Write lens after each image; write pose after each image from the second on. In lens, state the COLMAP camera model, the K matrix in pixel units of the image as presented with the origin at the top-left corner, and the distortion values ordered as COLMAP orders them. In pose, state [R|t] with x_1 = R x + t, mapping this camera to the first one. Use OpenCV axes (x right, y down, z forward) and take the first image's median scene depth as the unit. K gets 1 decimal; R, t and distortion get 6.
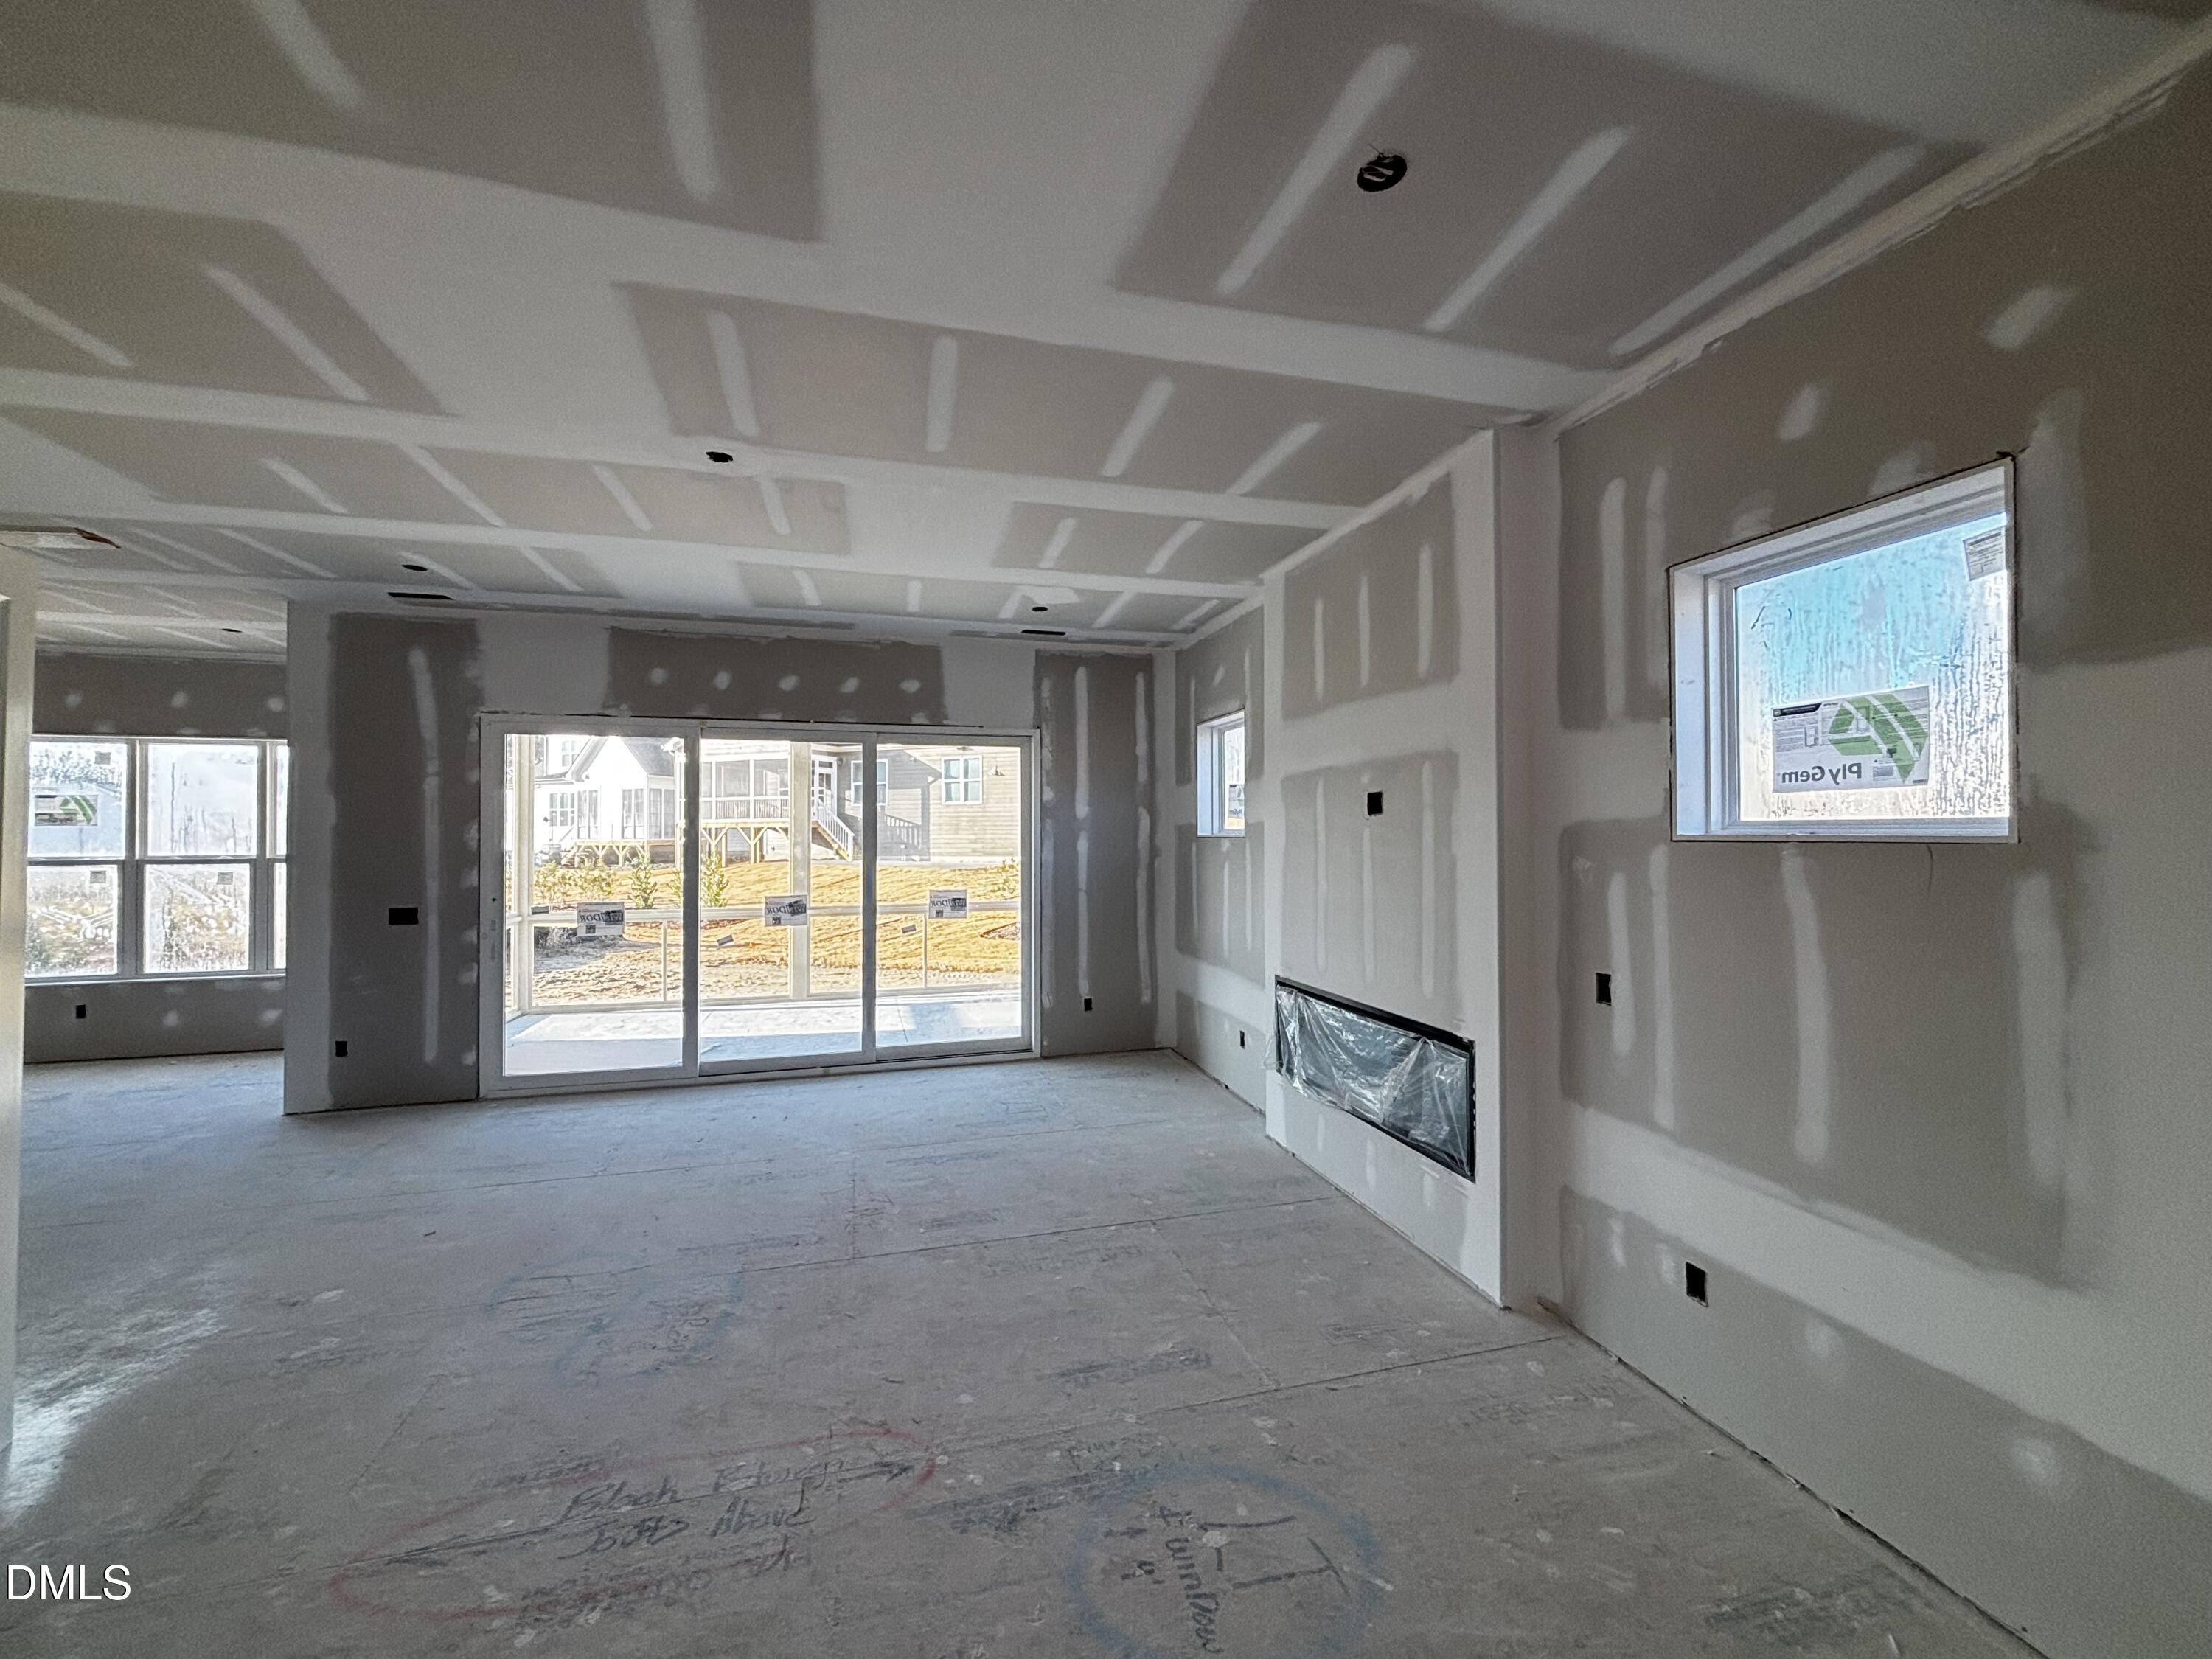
lens RADIAL K [[885.2, 0, 1099.6], [0, 885.2, 825.7], [0, 0, 1]] dist [0.001118, 0.000296]
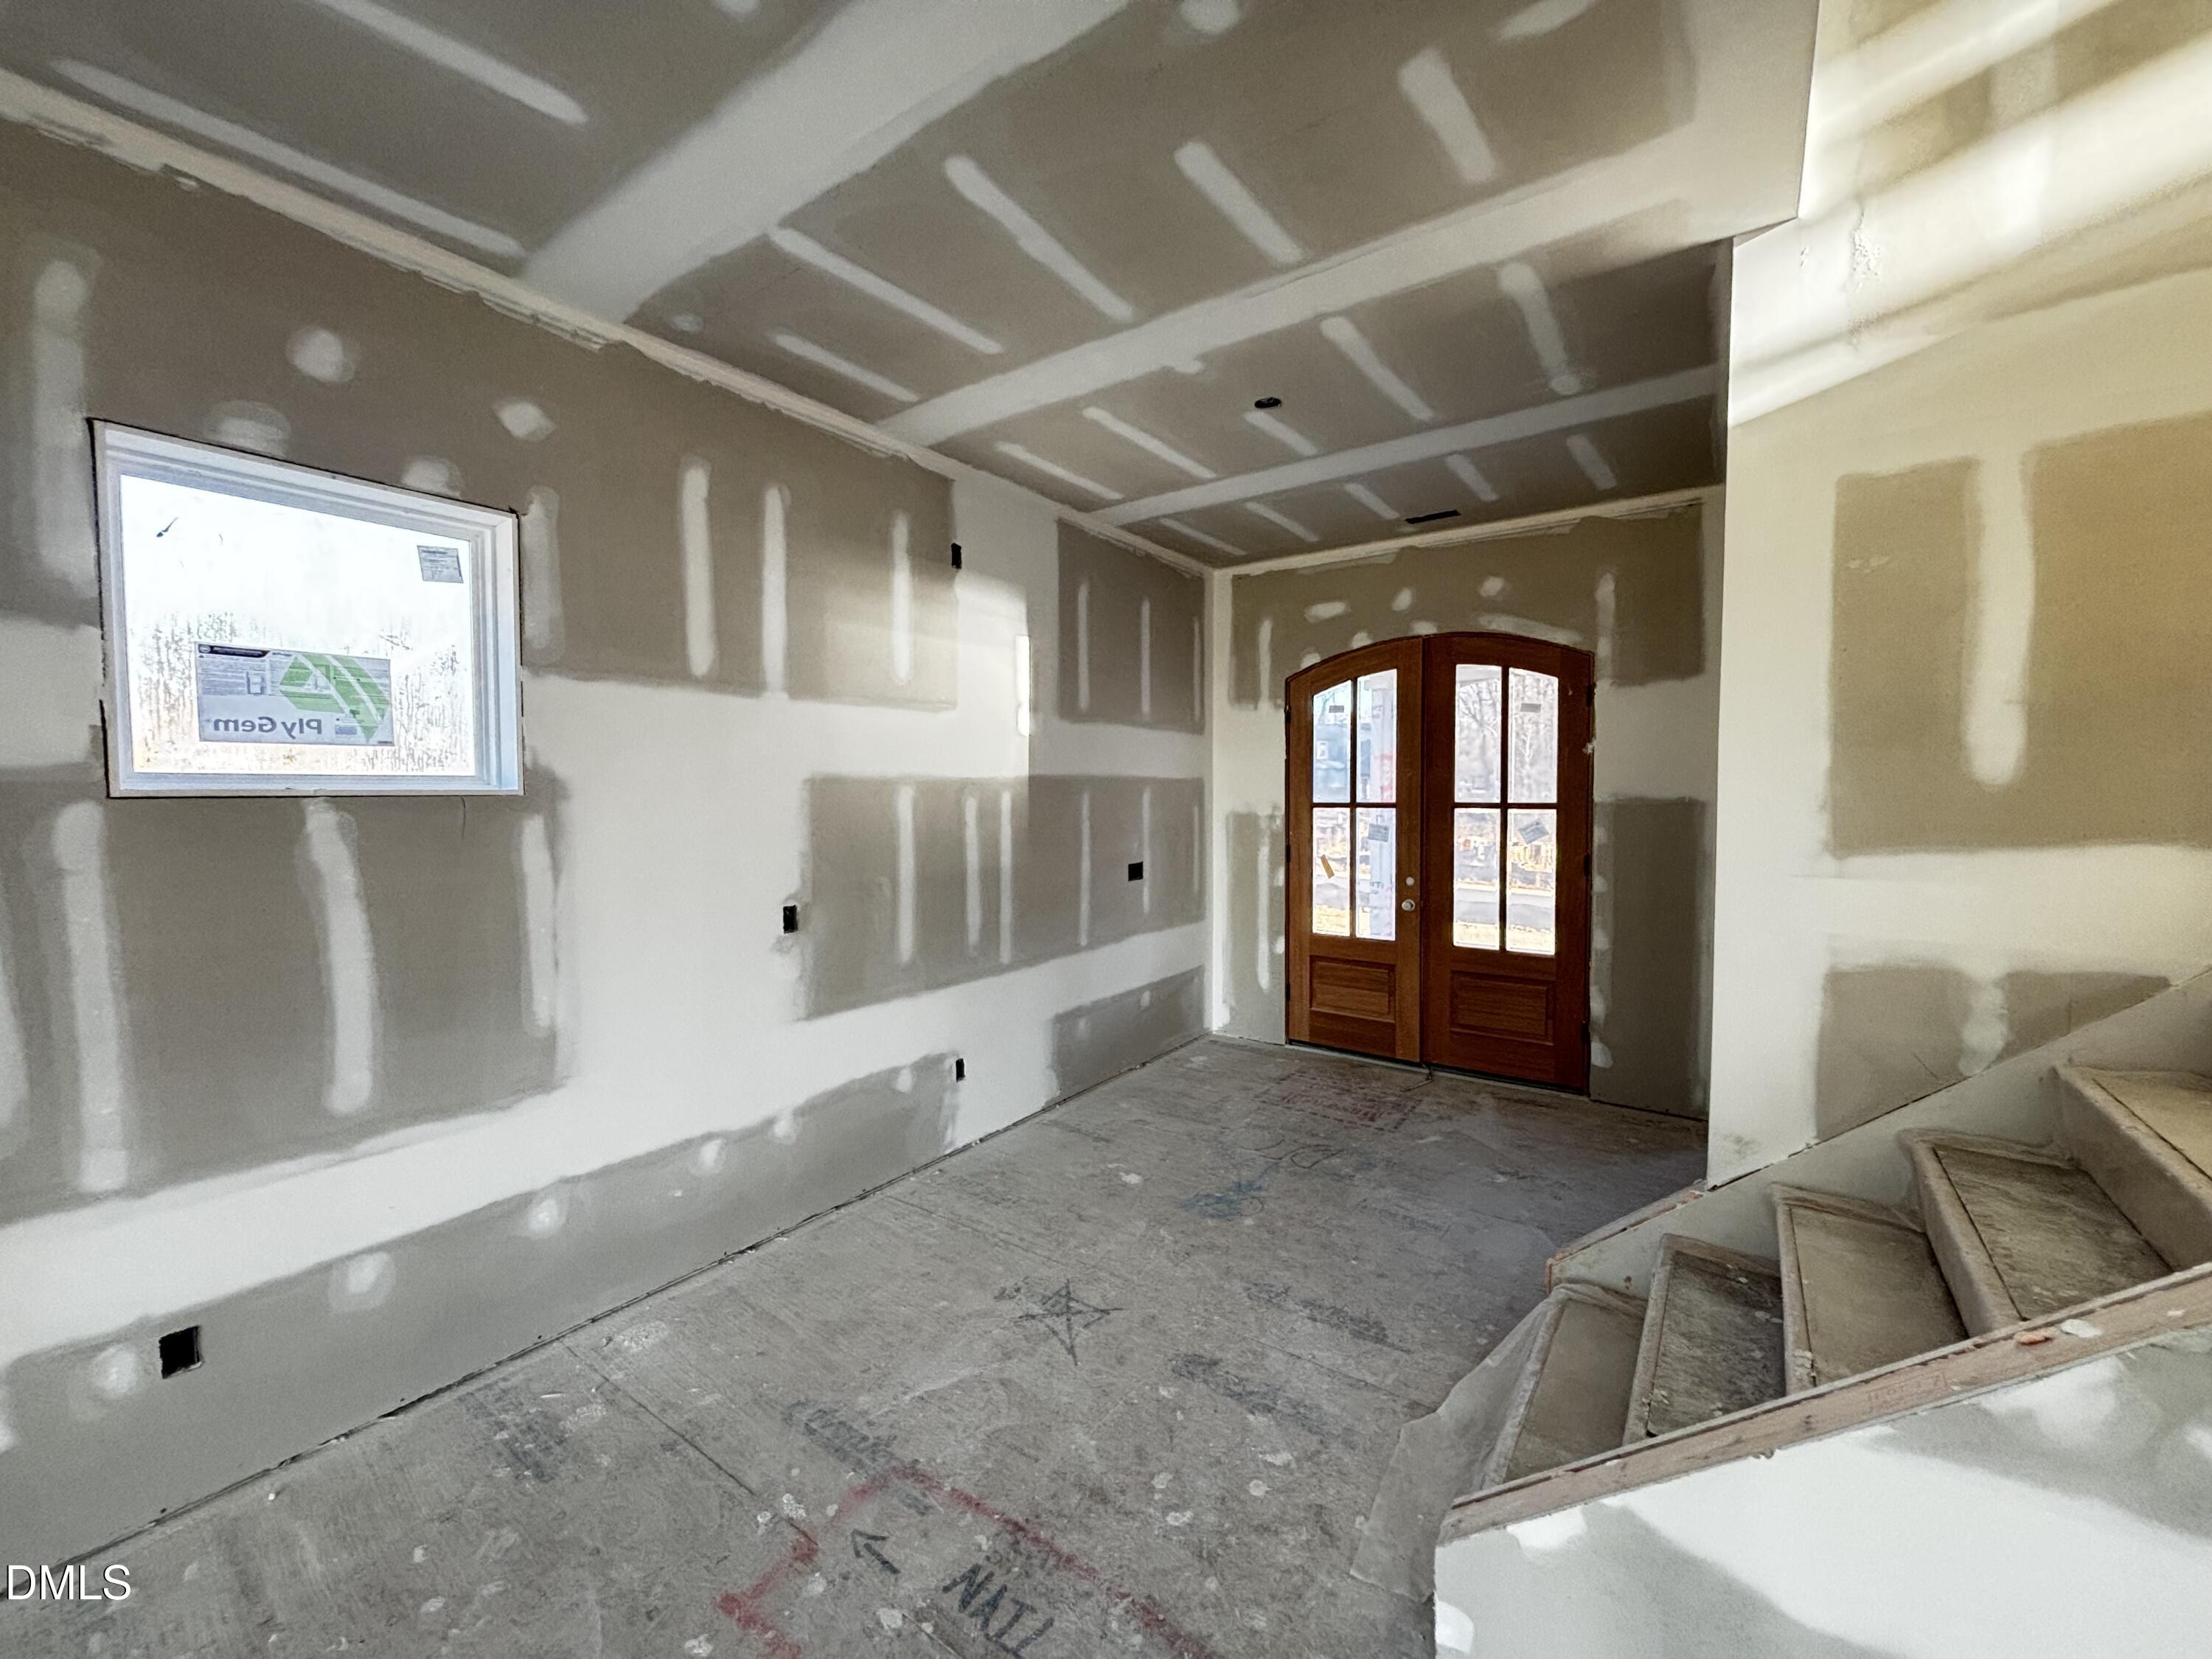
lens RADIAL K [[892.7, 0, 1106.0], [0, 892.7, 829.5], [0, 0, 1]] dist [0.001602, 0.000106]
pose [[-0.632654, -0.029288, 0.773880, -0.499985], [-0.001939, 0.999341, 0.036237, 0.016612], [-0.774432, 0.021425, -0.632295, 0.917545]]
